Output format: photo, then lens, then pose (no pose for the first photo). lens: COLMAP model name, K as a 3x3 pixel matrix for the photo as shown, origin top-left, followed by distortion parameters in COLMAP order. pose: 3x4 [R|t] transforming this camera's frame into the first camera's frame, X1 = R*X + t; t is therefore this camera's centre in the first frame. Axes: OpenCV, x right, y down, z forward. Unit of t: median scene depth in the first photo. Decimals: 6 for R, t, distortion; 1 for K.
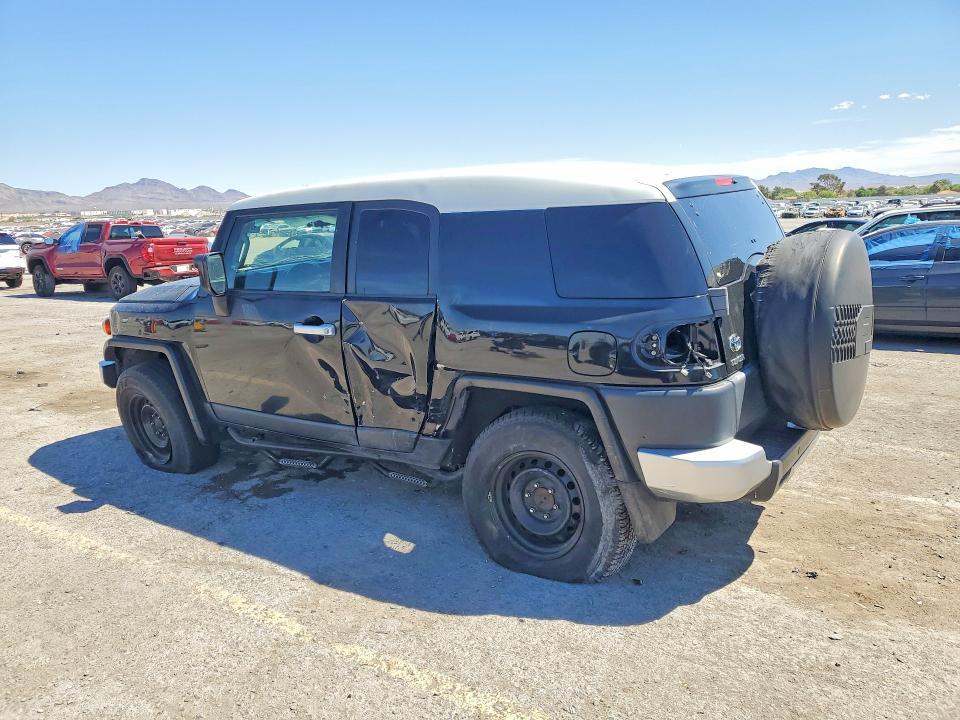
lens RADIAL K [[737.9, 0, 480.0], [0, 737.9, 360.0], [0, 0, 1]] dist [0.000668, 0.008057]
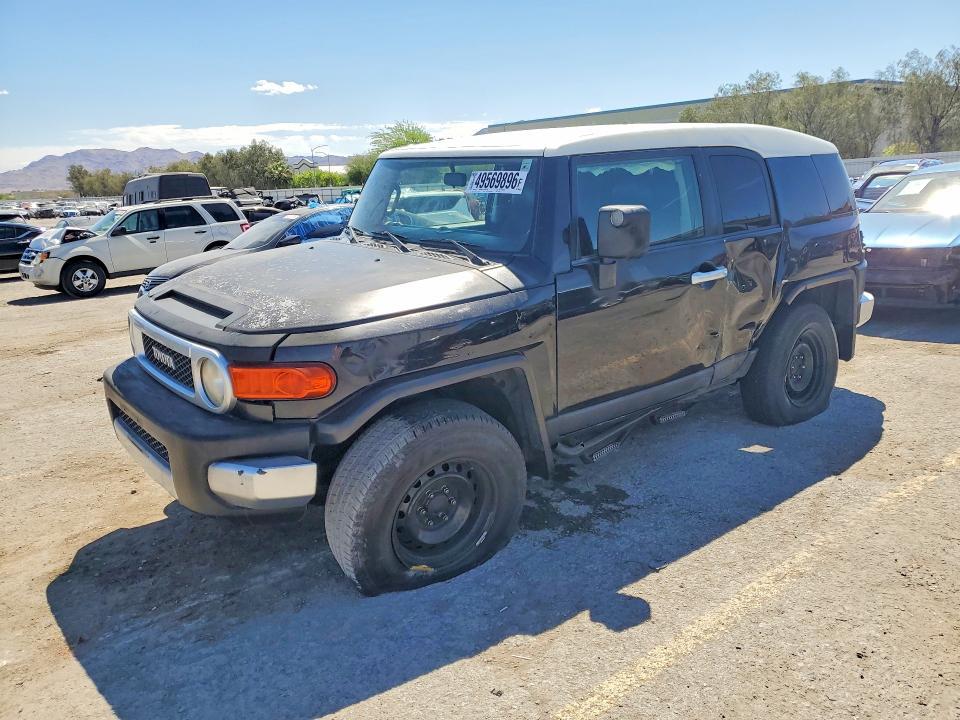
lens RADIAL K [[737.9, 0, 480.0], [0, 737.9, 360.0], [0, 0, 1]] dist [0.000668, 0.008057]
pose [[0.323911, -0.206966, 0.923172, -1.295167], [0.239641, 0.961906, 0.131568, -0.139733], [-0.915234, 0.178614, 0.361169, 0.973190]]
